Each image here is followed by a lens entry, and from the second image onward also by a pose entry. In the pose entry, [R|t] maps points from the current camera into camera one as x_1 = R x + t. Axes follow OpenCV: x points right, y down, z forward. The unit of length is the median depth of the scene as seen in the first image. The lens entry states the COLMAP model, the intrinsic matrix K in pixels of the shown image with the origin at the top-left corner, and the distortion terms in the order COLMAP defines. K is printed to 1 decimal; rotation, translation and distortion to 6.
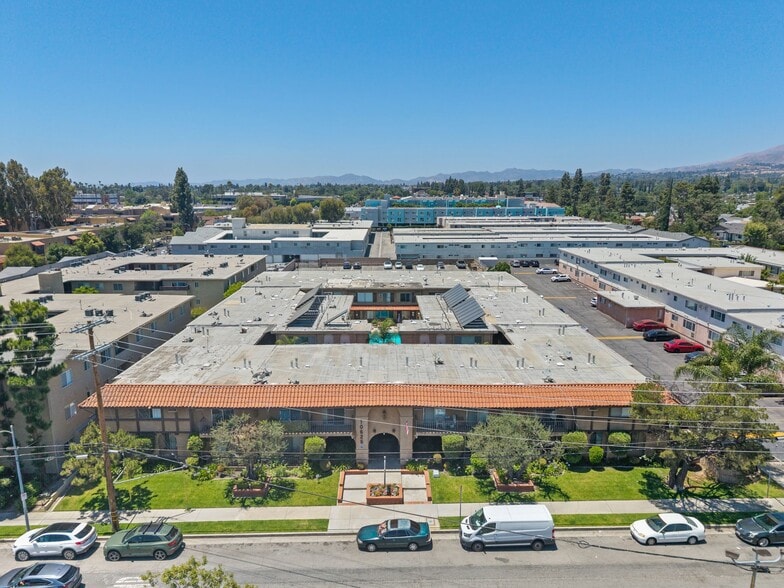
lens RADIAL K [[525.1, 0, 393.3], [0, 525.1, 308.2], [0, 0, 1]] dist [0.029201, -0.028766]
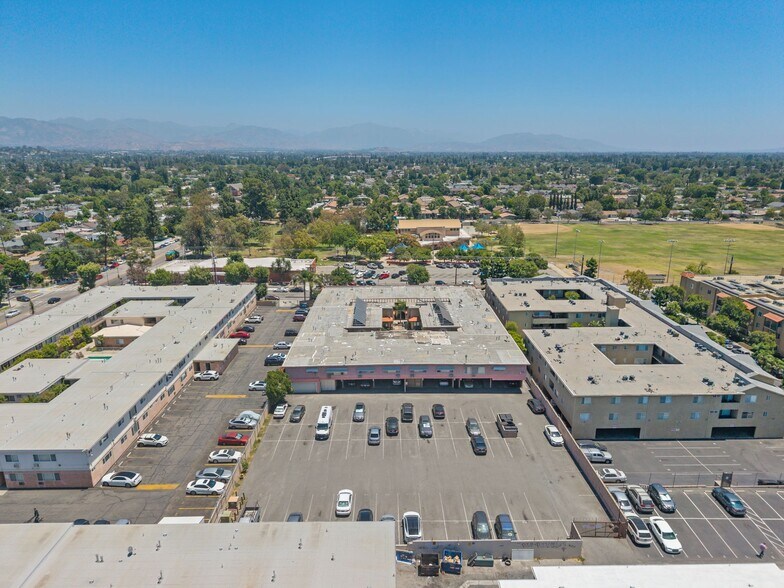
lens RADIAL K [[525.1, 0, 390.5], [0, 525.1, 297.3], [0, 0, 1]] dist [0.029201, -0.028766]
pose [[-0.999981, 0.004305, 0.004446, 0.015036], [0.005899, 0.880096, 0.474760, -1.074681], [-0.001869, 0.474777, -0.880104, 3.001730]]
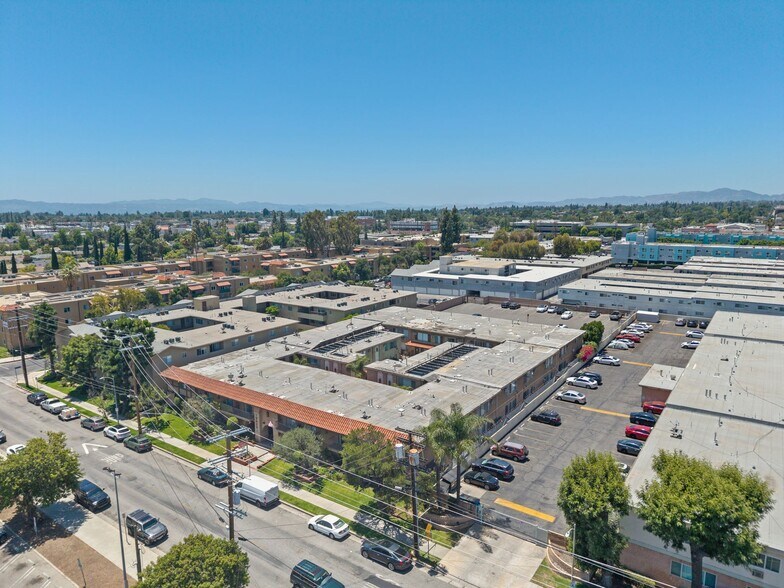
lens RADIAL K [[525.1, 0, 389.4], [0, 525.1, 297.3], [0, 0, 1]] dist [0.029201, -0.028766]
pose [[0.801052, 0.091148, -0.591615, 0.845815], [-0.122144, 0.992434, -0.012483, -0.124549], [0.586001, 0.082262, 0.806124, -0.080395]]
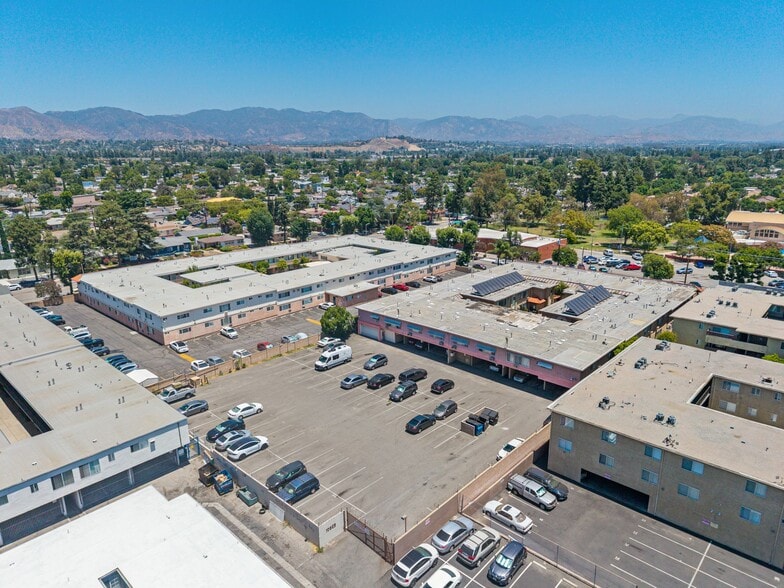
lens RADIAL K [[525.1, 0, 393.1], [0, 525.1, 294.1], [0, 0, 1]] dist [0.029201, -0.028766]
pose [[-0.724029, -0.177833, 0.666451, -0.871617], [0.161248, 0.895786, 0.414207, -0.846395], [-0.670657, 0.407362, -0.619899, 2.636257]]
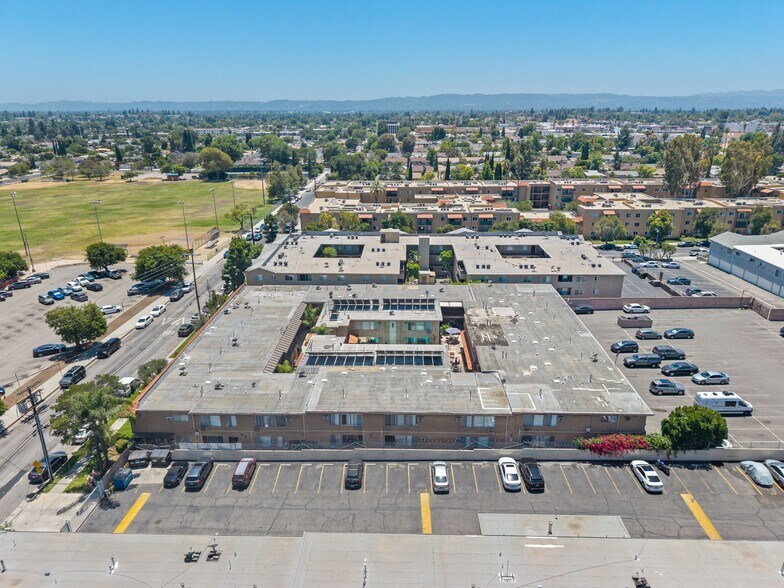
lens RADIAL K [[525.1, 0, 391.1], [0, 525.1, 307.7], [0, 0, 1]] dist [0.029201, -0.028766]
pose [[-0.041806, 0.356301, -0.933436, 1.231413], [-0.217400, 0.908624, 0.356567, -0.543144], [0.975187, 0.217836, 0.039474, 1.109528]]
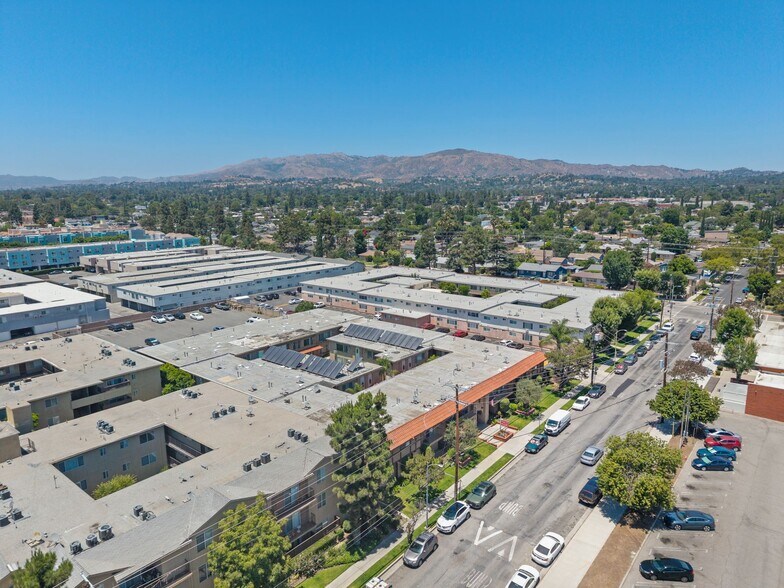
lens RADIAL K [[525.1, 0, 390.9], [0, 525.1, 298.4], [0, 0, 1]] dist [0.029201, -0.028766]
pose [[0.644758, -0.155953, 0.748309, -1.100434], [0.178501, 0.982618, 0.050985, -0.216189], [-0.743253, 0.100701, 0.661388, -0.031427]]
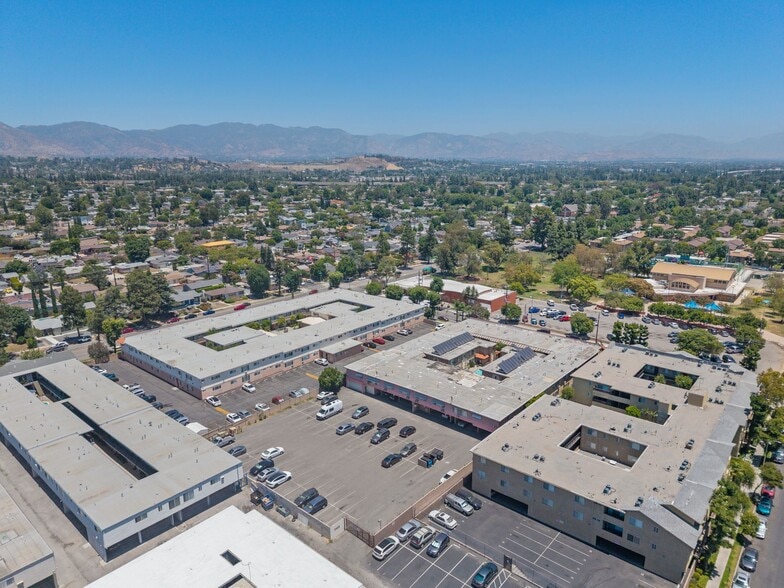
lens RADIAL K [[525.1, 0, 392.4], [0, 525.1, 295.6], [0, 0, 1]] dist [0.029201, -0.028766]
pose [[-0.750050, -0.158767, 0.642042, -1.224359], [0.151392, 0.903771, 0.400349, -1.284782], [-0.643821, 0.397481, -0.653837, 2.910740]]
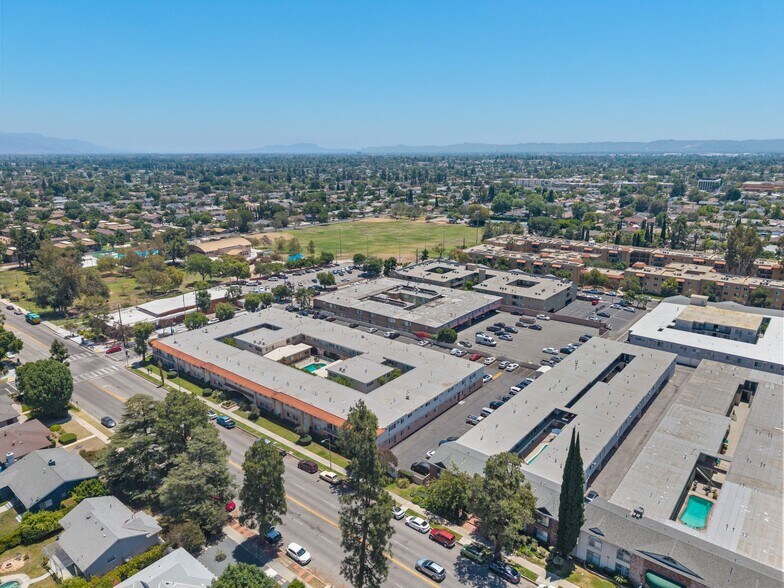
lens RADIAL K [[525.1, 0, 391.8], [0, 525.1, 290.5], [0, 0, 1]] dist [0.029201, -0.028766]
pose [[-0.645229, 0.202685, -0.736613, 2.600088], [-0.163117, 0.905387, 0.392005, -1.392841], [0.746373, 0.373087, -0.551121, 3.005148]]
